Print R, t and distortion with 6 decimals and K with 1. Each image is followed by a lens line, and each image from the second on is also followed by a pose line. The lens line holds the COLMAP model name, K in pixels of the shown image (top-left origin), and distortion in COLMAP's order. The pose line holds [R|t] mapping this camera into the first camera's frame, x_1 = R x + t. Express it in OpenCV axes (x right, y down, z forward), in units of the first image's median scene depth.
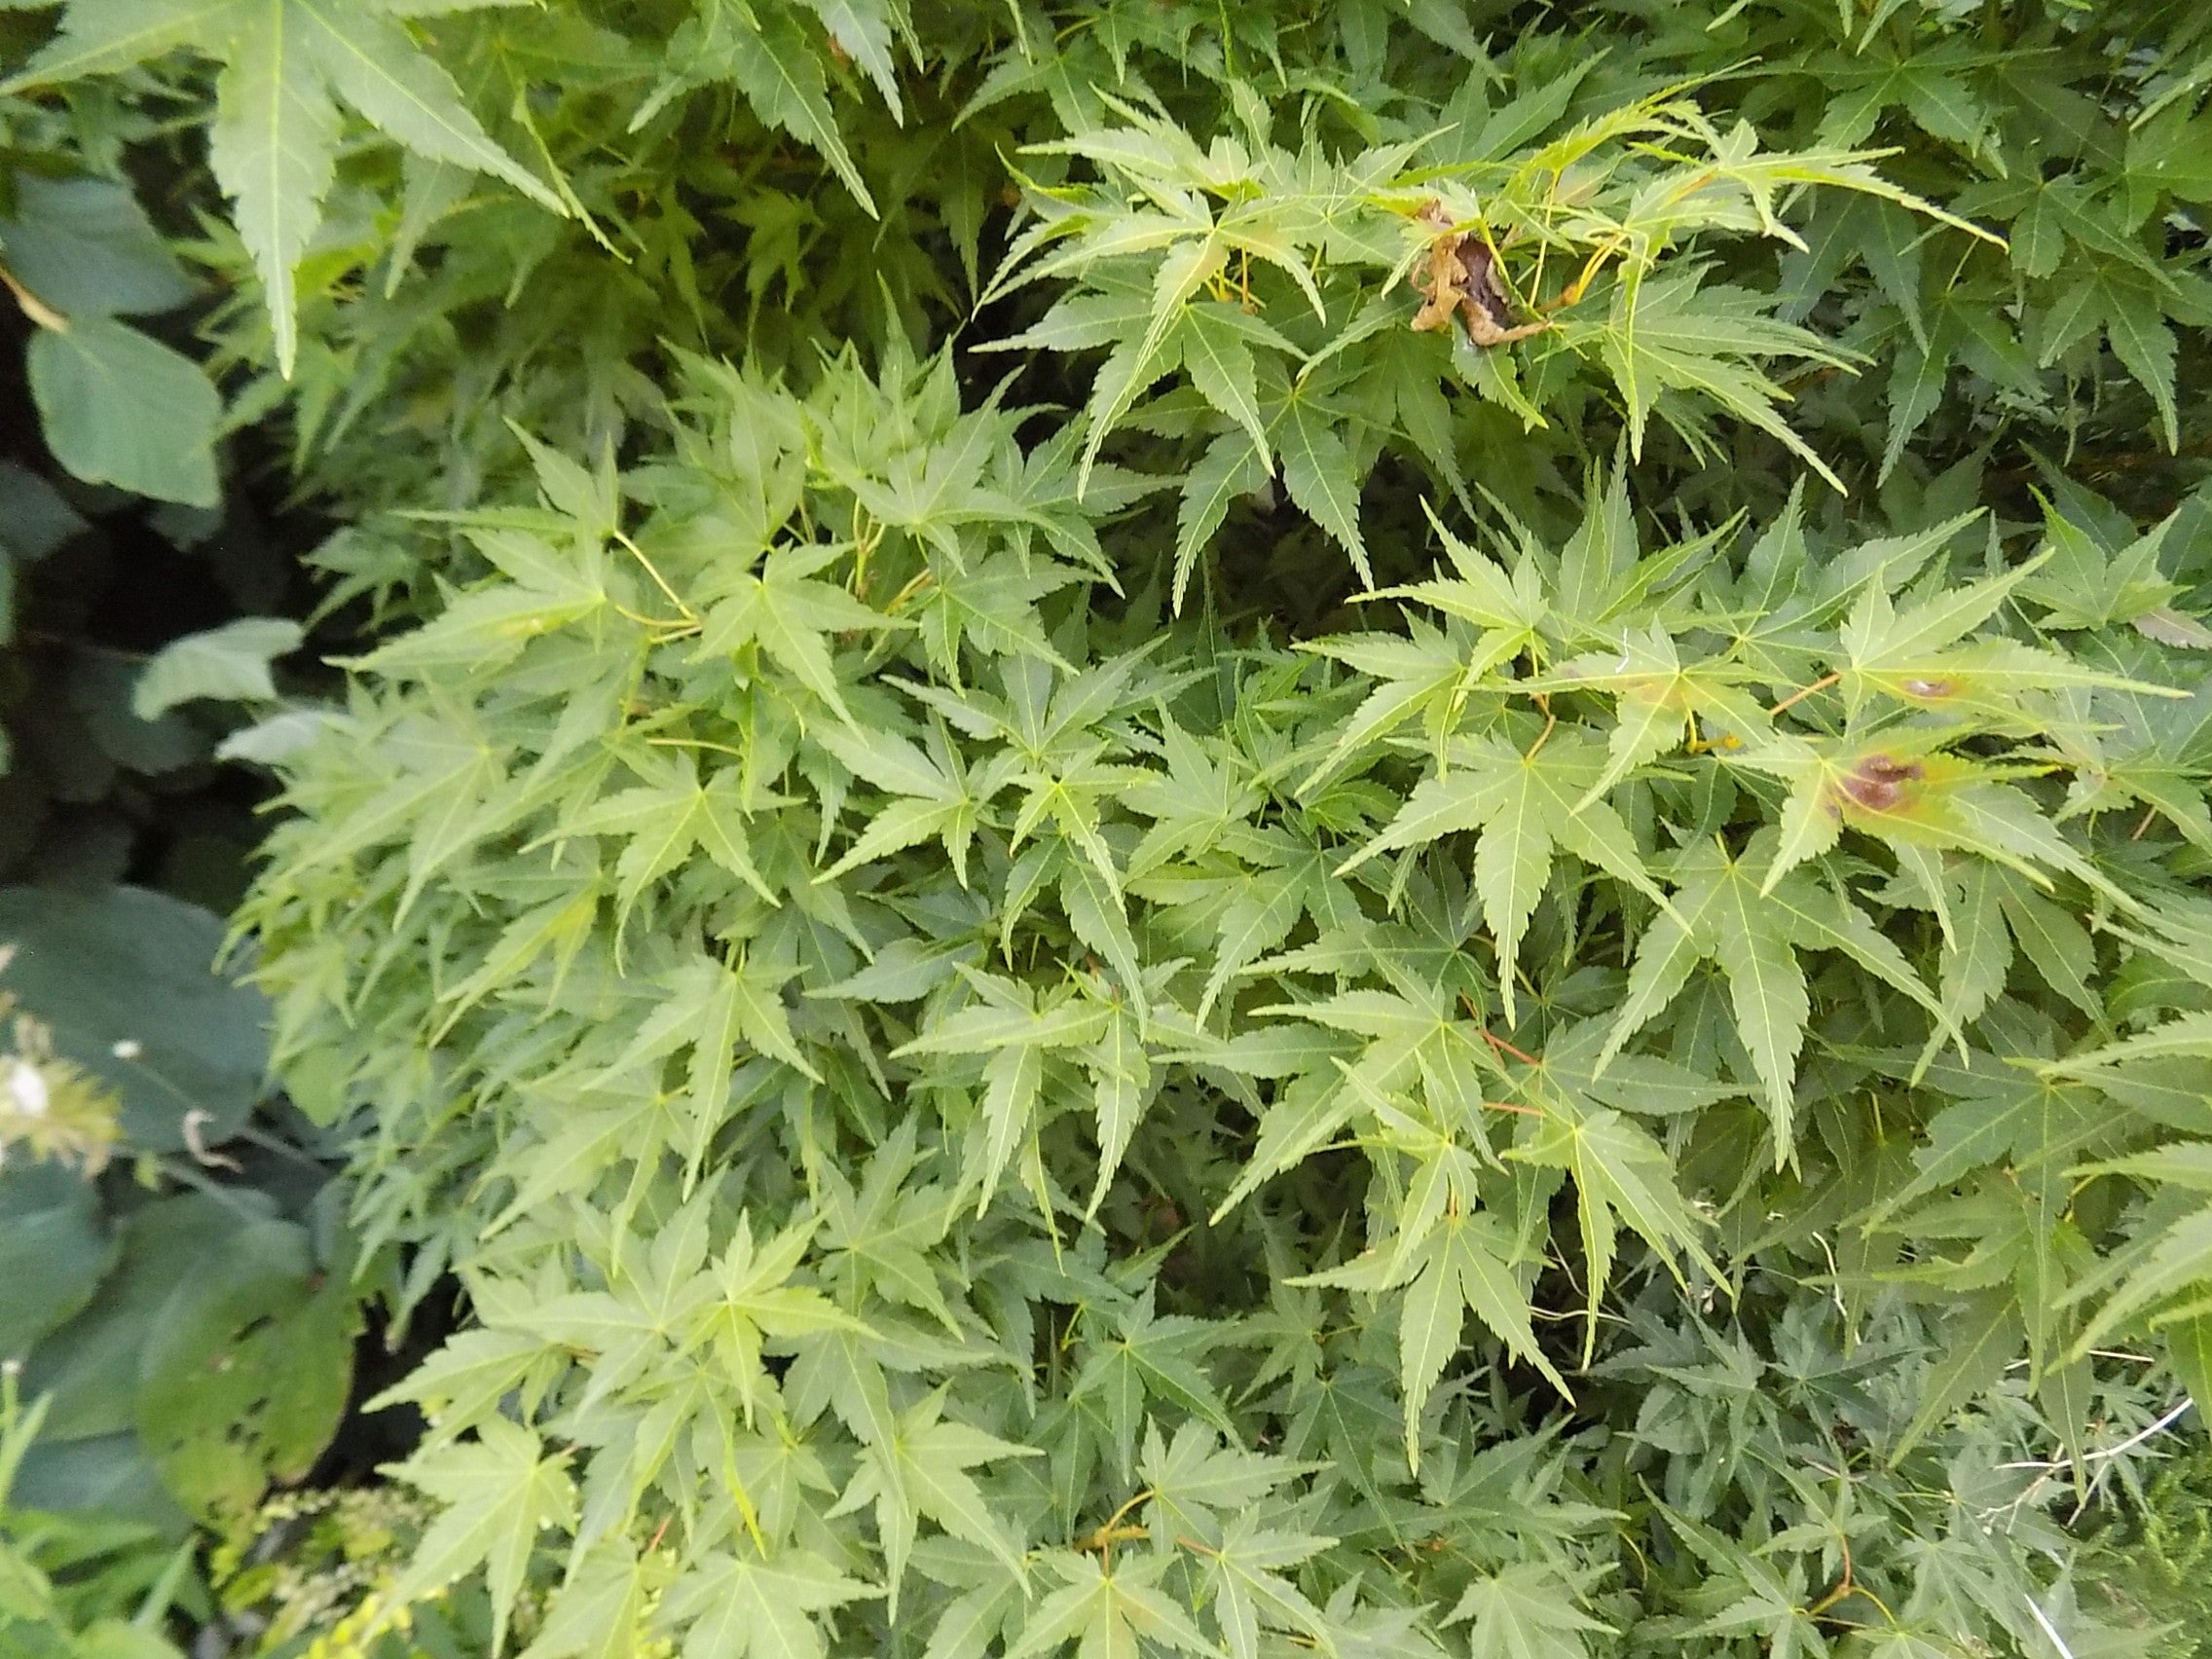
lens RADIAL K [[1520.6, 0, 1113.1], [0, 1520.6, 836.1], [0, 0, 1]] dist [-0.024888, 0.006326]
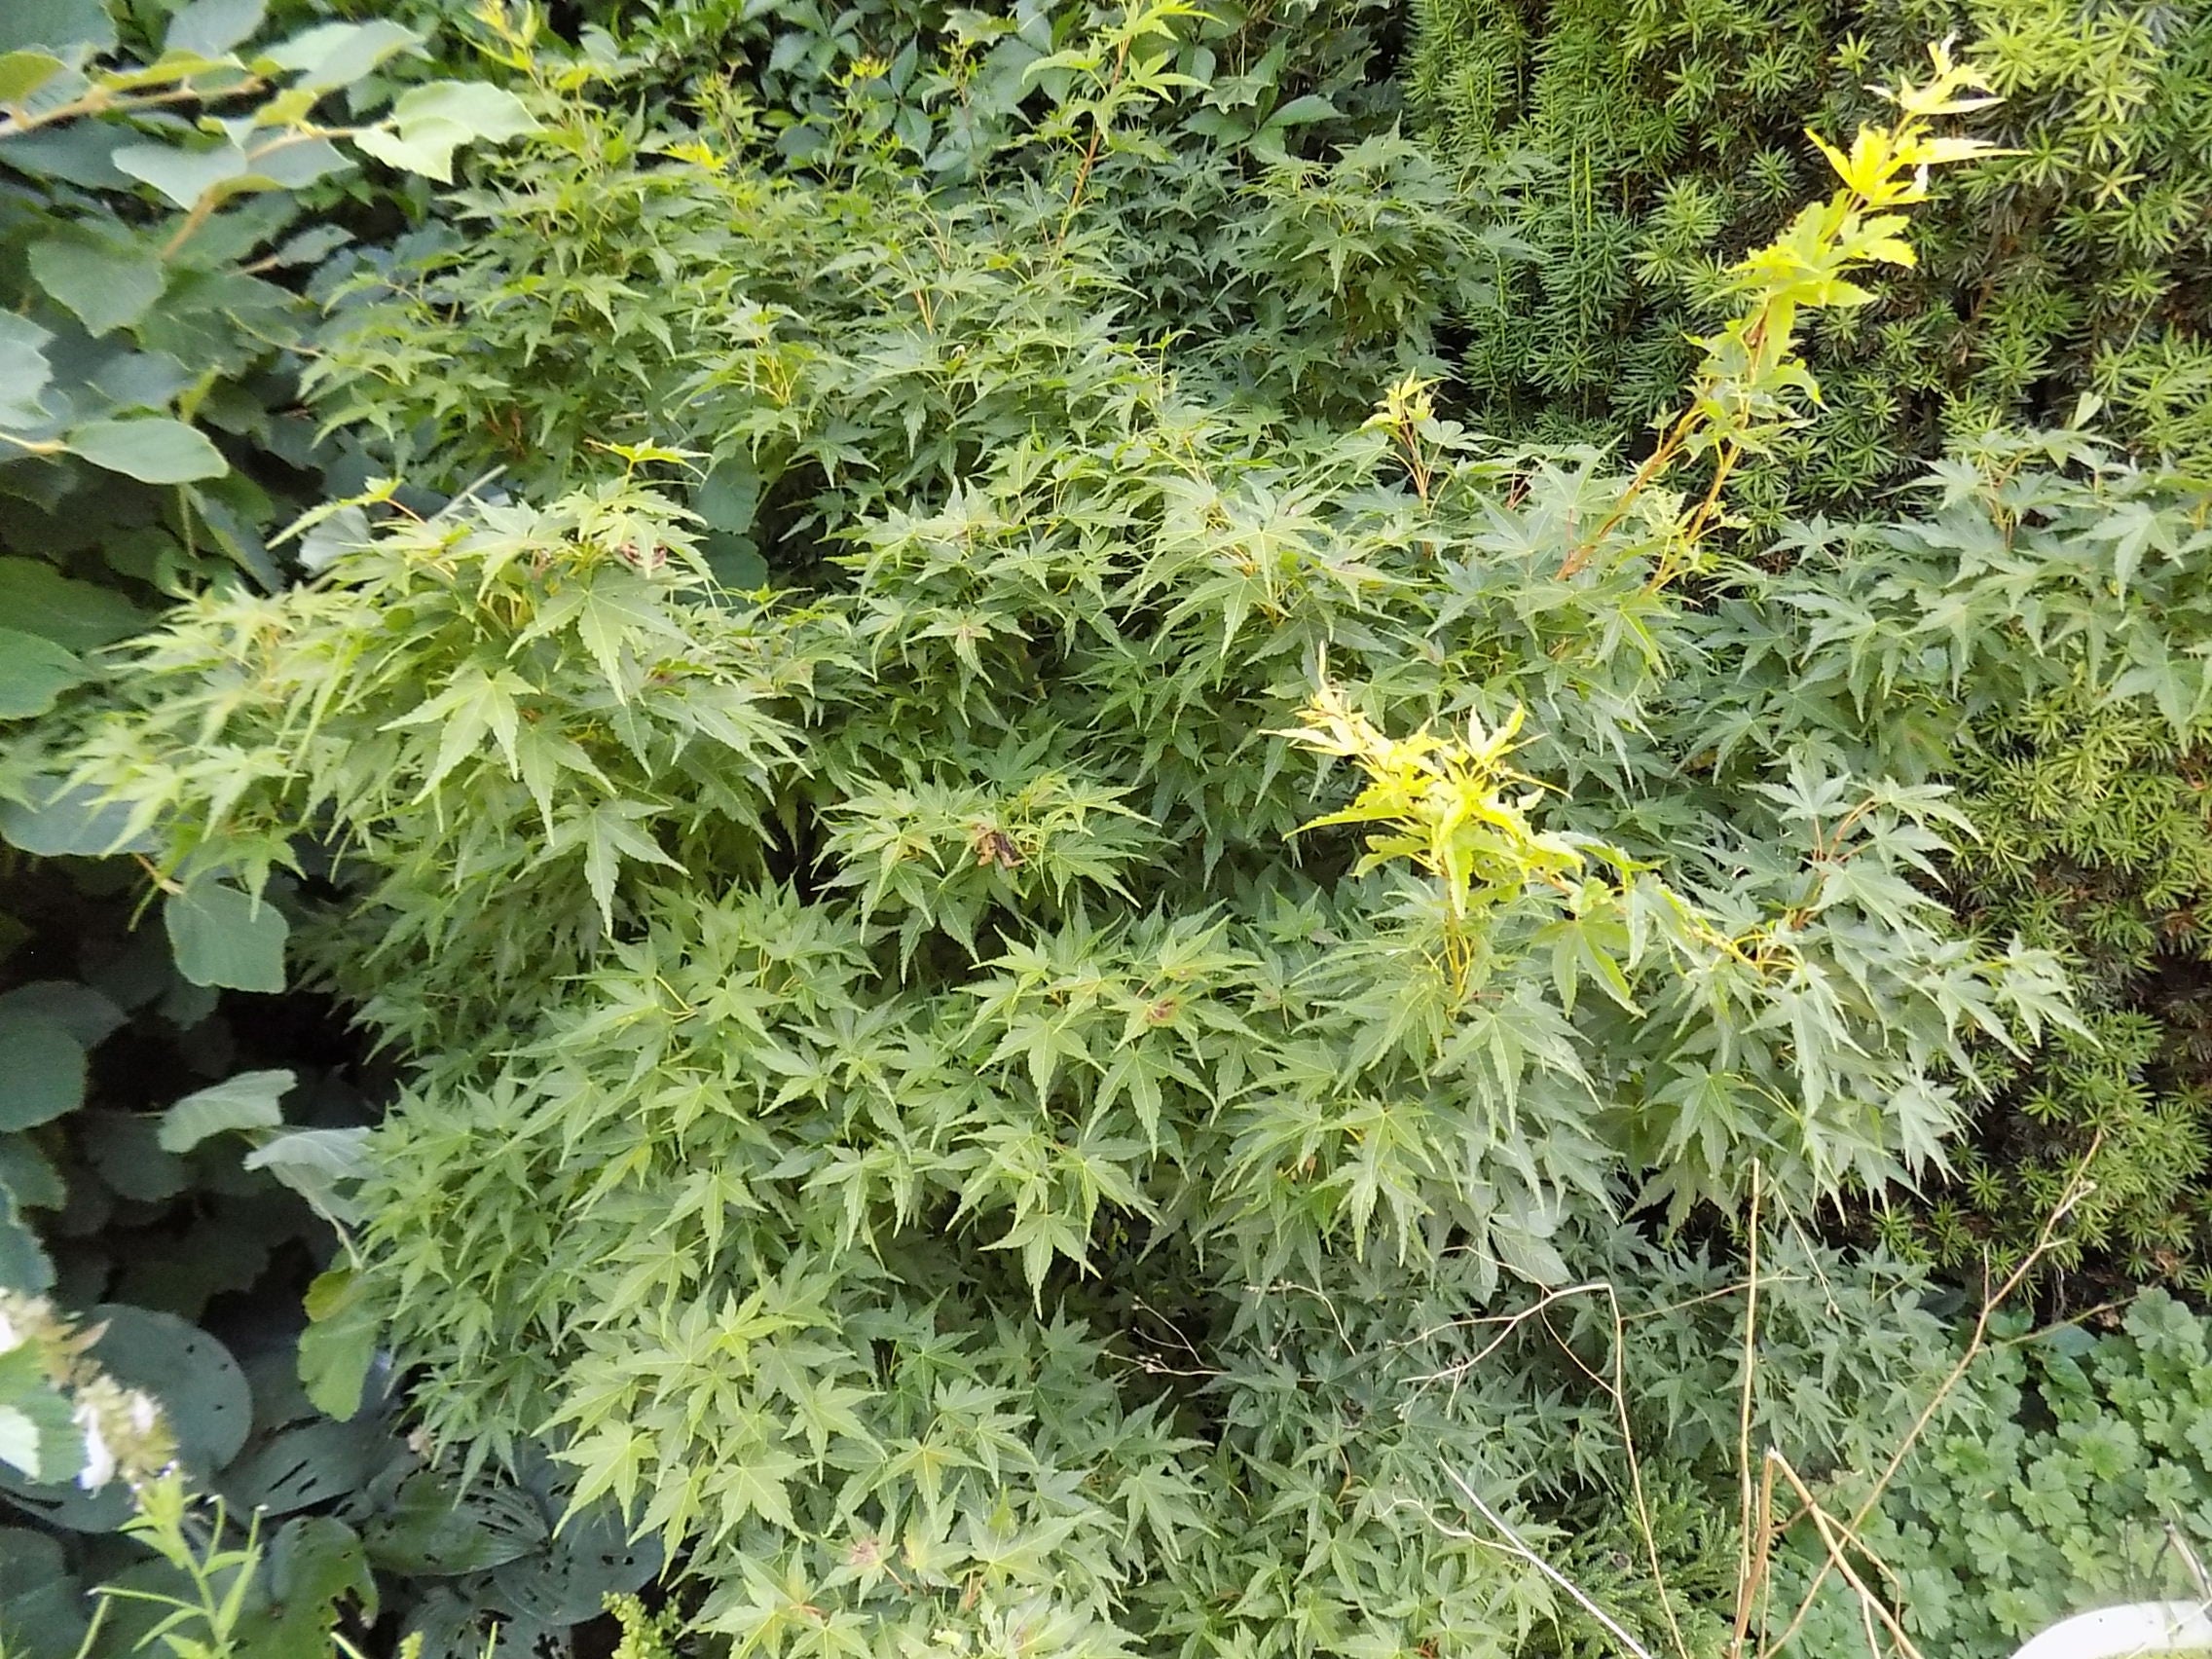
lens RADIAL K [[1520.6, 0, 1106.9], [0, 1520.6, 828.8], [0, 0, 1]] dist [-0.024888, 0.006326]
pose [[0.980215, -0.102752, 0.169179, -0.024329], [0.141876, 0.960718, -0.238523, 0.228547], [-0.138024, 0.257806, 0.956287, -1.344325]]
